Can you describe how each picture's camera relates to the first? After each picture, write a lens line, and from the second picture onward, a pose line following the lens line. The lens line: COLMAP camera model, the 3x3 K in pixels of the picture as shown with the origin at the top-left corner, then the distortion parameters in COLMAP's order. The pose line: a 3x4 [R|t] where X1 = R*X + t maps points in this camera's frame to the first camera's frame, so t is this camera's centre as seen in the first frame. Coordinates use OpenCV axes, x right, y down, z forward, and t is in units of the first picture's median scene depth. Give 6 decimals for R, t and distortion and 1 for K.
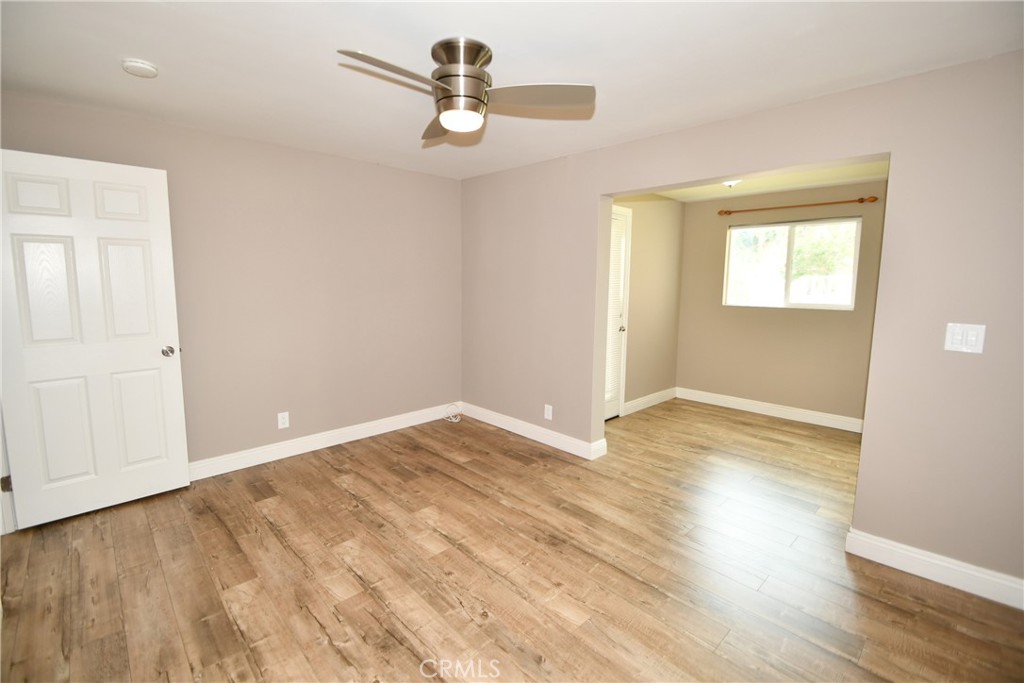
lens RADIAL K [[451.6, 0, 504.2], [0, 451.6, 332.1], [0, 0, 1]] dist [0.019903, -0.017637]
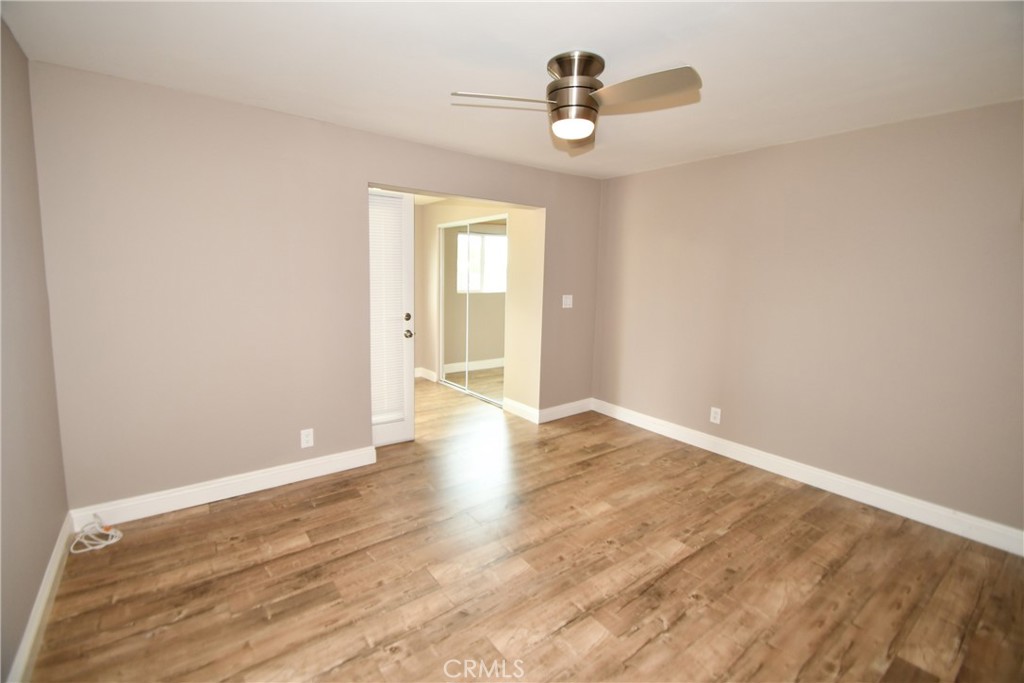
lens RADIAL K [[451.6, 0, 504.2], [0, 451.6, 332.1], [0, 0, 1]] dist [0.019903, -0.017637]
pose [[0.109598, -0.129482, 0.985506, -1.021419], [0.095321, 0.988279, 0.119246, -0.113307], [-0.989395, 0.080870, 0.120656, 0.892414]]
